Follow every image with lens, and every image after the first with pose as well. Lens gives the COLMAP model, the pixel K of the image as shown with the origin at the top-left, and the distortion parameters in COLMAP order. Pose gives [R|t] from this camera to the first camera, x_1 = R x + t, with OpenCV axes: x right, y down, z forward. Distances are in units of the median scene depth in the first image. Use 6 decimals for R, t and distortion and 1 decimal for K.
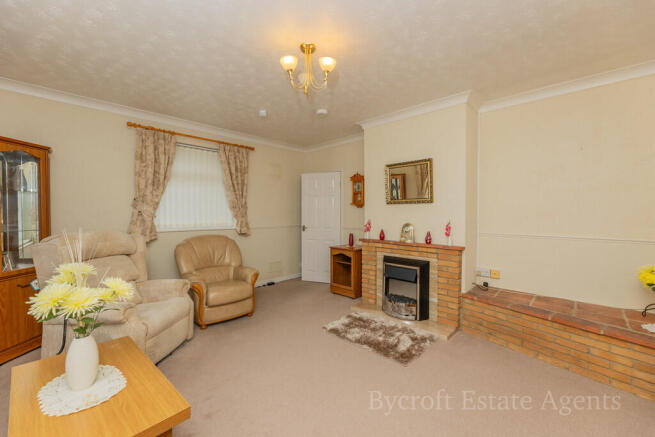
lens RADIAL K [[271.4, 0, 327.5], [0, 271.4, 218.5], [0, 0, 1]] dist [0.000071, 0.000033]
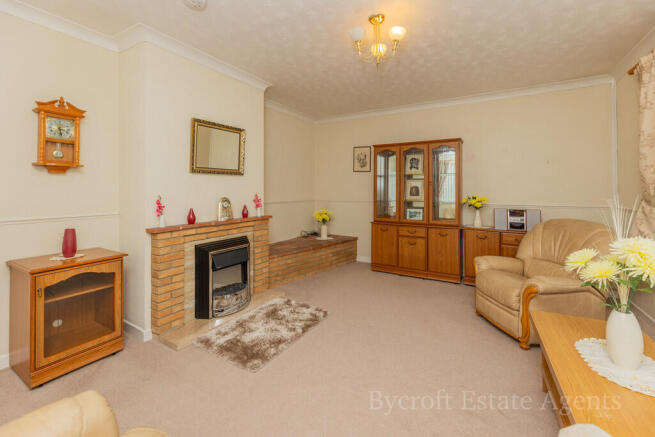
lens RADIAL K [[275.6, 0, 327.6], [0, 275.6, 191.5], [0, 0, 1]] dist [-0.000625, -0.000131]
pose [[-0.223869, -0.001188, 0.974619, -0.580830], [0.029278, 0.999540, 0.007943, 0.001356], [-0.974179, 0.030313, -0.223731, 0.845079]]
